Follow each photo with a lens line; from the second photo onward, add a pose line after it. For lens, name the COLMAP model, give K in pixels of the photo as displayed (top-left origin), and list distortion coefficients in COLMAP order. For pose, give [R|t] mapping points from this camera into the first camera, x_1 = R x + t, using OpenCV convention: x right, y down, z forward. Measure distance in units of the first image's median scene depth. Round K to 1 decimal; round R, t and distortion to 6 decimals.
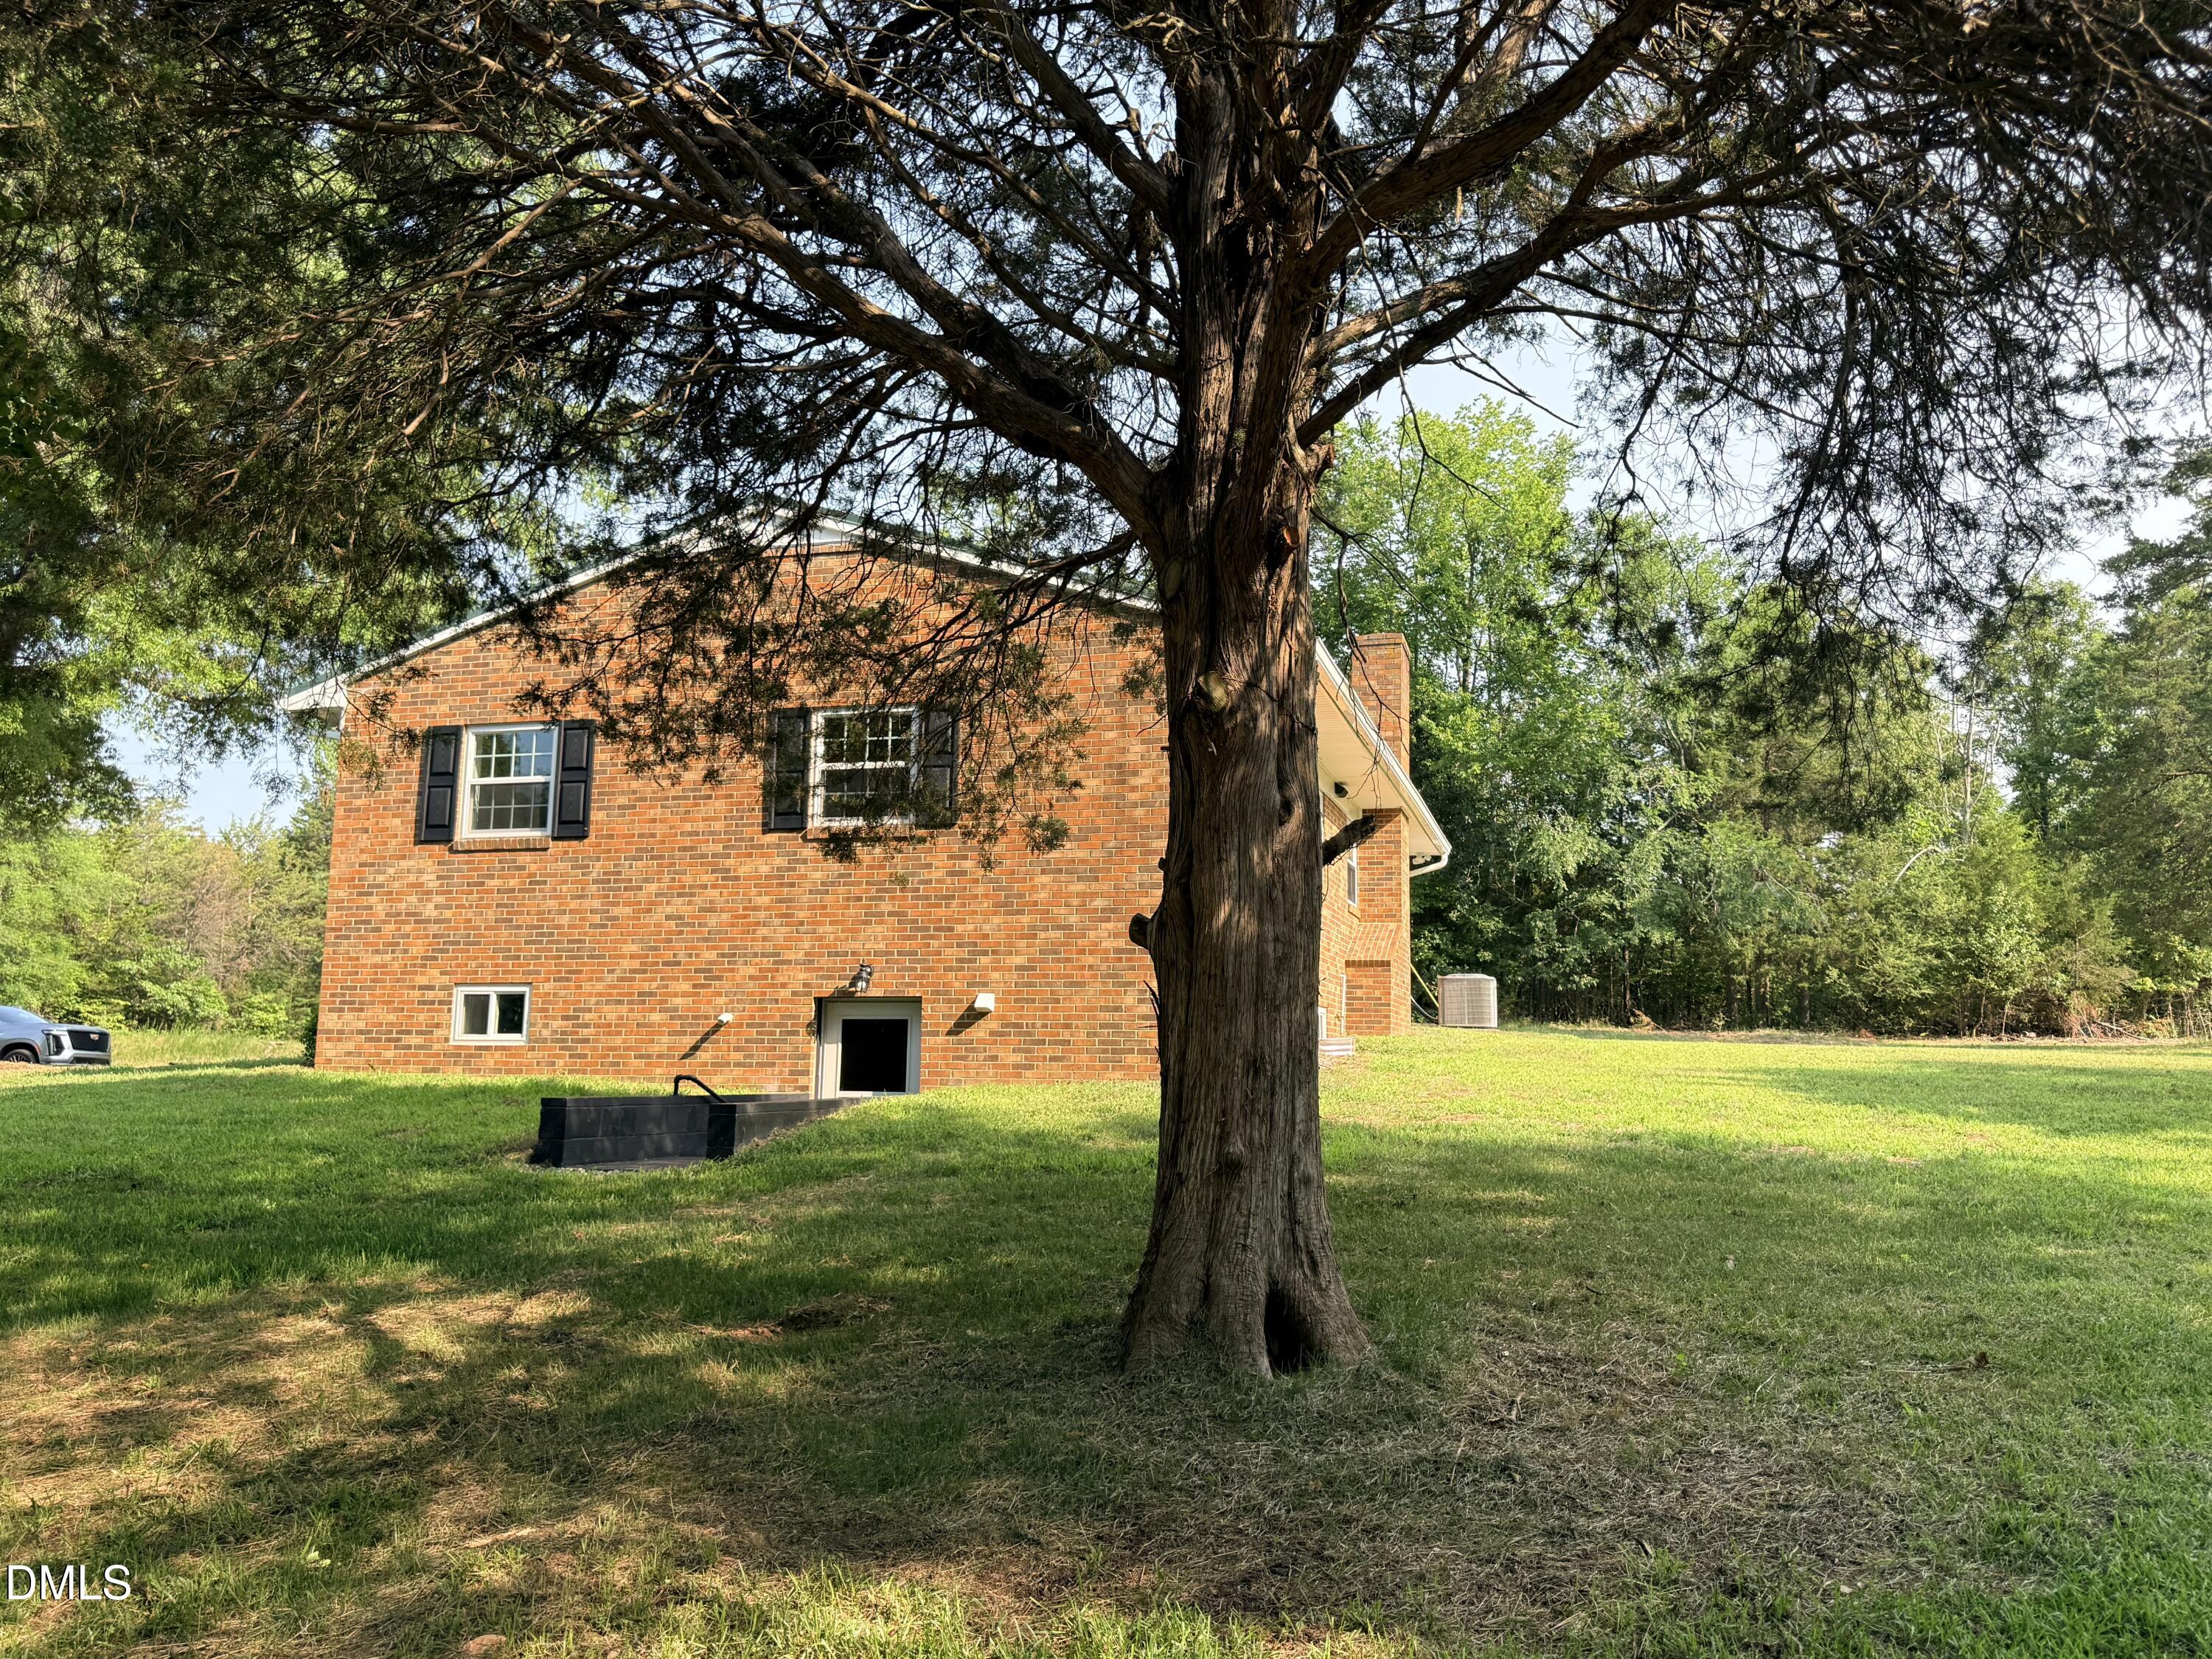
lens RADIAL K [[1663.2, 0, 1106.0], [0, 1663.2, 829.5], [0, 0, 1]] dist [0.000673, 0.000101]
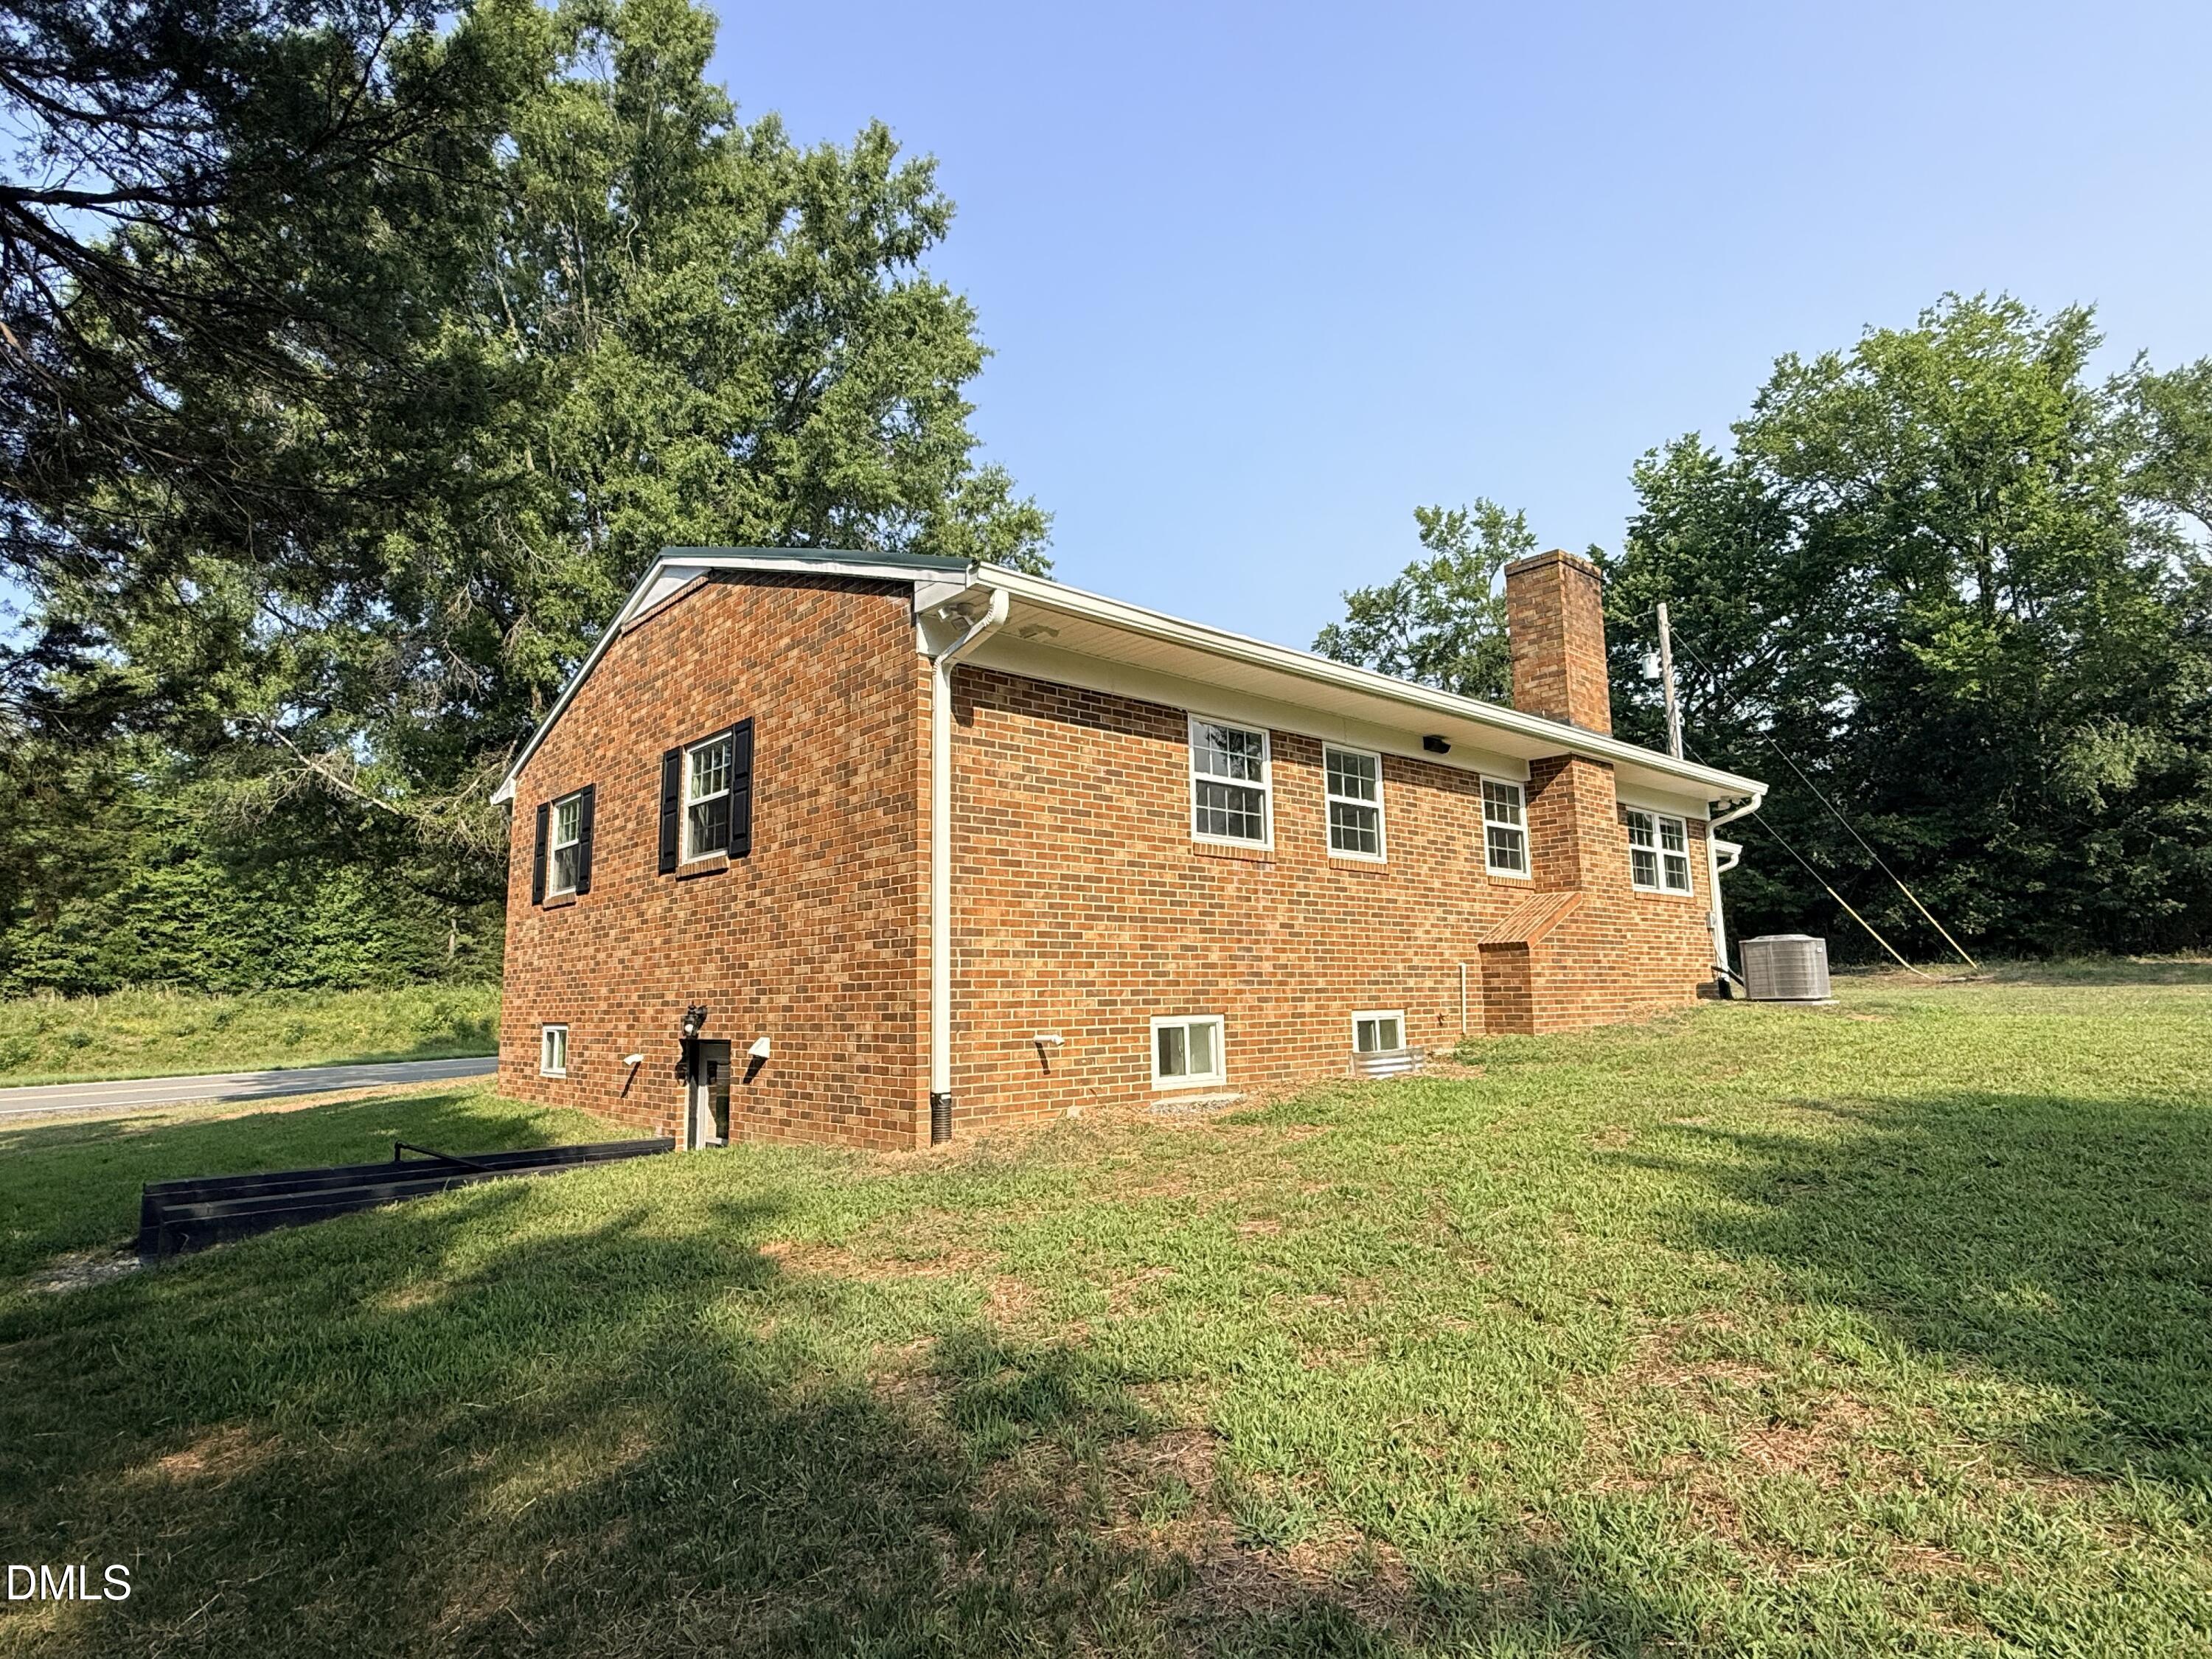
lens RADIAL K [[1258.2, 0, 1106.0], [0, 1258.2, 829.5], [0, 0, 1]] dist [-0.017644, 0.000088]
pose [[0.867388, -0.096801, -0.488126, 0.298693], [0.101175, 0.994715, -0.017478, 0.012939], [0.487239, -0.034226, 0.872598, 0.357137]]
